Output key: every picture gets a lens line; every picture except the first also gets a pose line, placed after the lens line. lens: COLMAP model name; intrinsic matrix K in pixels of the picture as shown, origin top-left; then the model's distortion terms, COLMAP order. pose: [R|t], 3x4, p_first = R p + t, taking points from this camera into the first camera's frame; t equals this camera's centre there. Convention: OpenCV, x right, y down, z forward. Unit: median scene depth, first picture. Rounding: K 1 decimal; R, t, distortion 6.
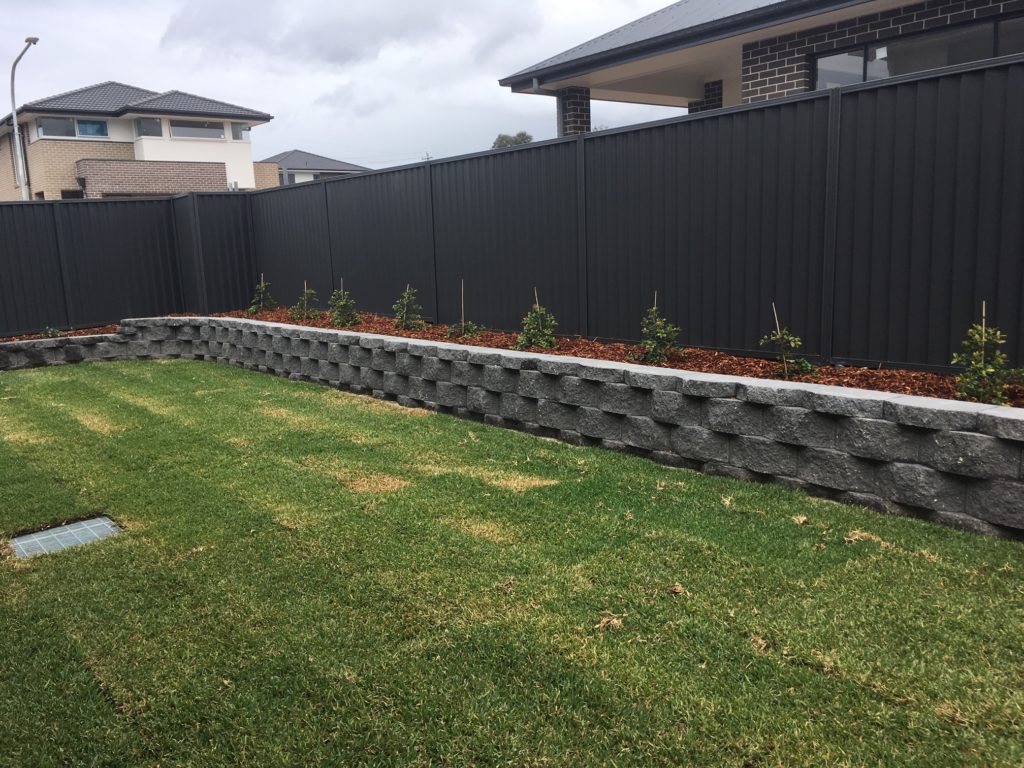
lens RADIAL K [[864.3, 0, 512.0], [0, 864.3, 384.0], [0, 0, 1]] dist [0.075842, -0.111929]
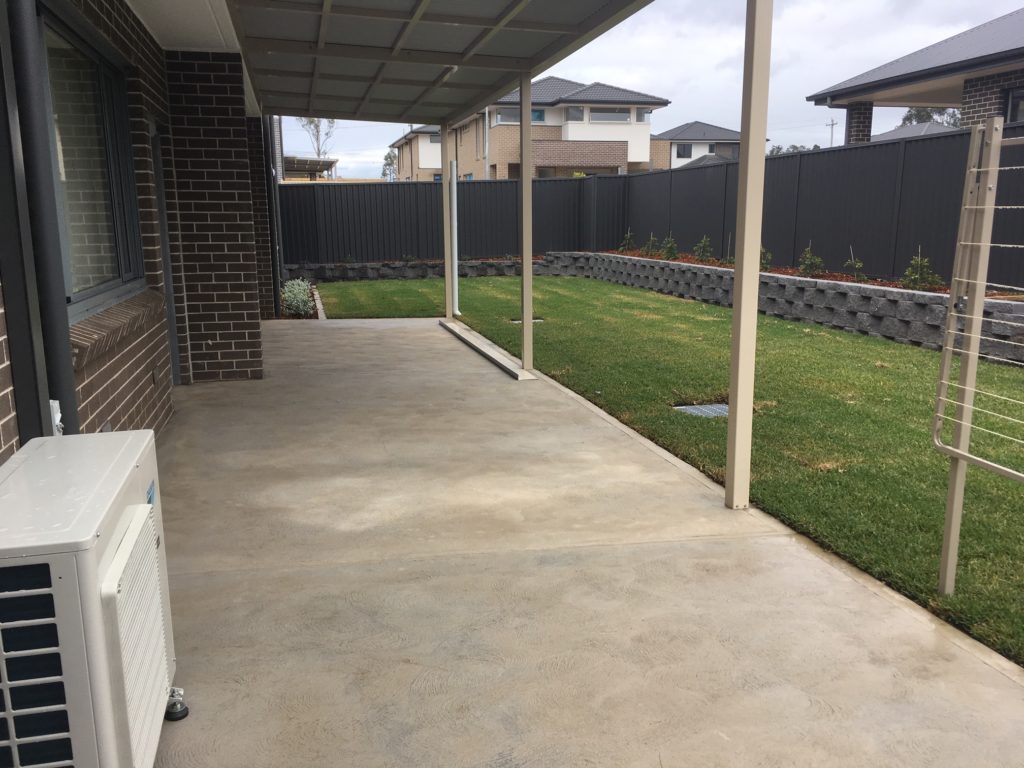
lens RADIAL K [[864.3, 0, 512.0], [0, 864.3, 384.0], [0, 0, 1]] dist [0.075842, -0.111929]
pose [[0.901518, 0.116770, -0.416690, 0.225633], [-0.100292, 0.993068, 0.061307, 0.086677], [0.420960, -0.013478, 0.906979, -0.564847]]
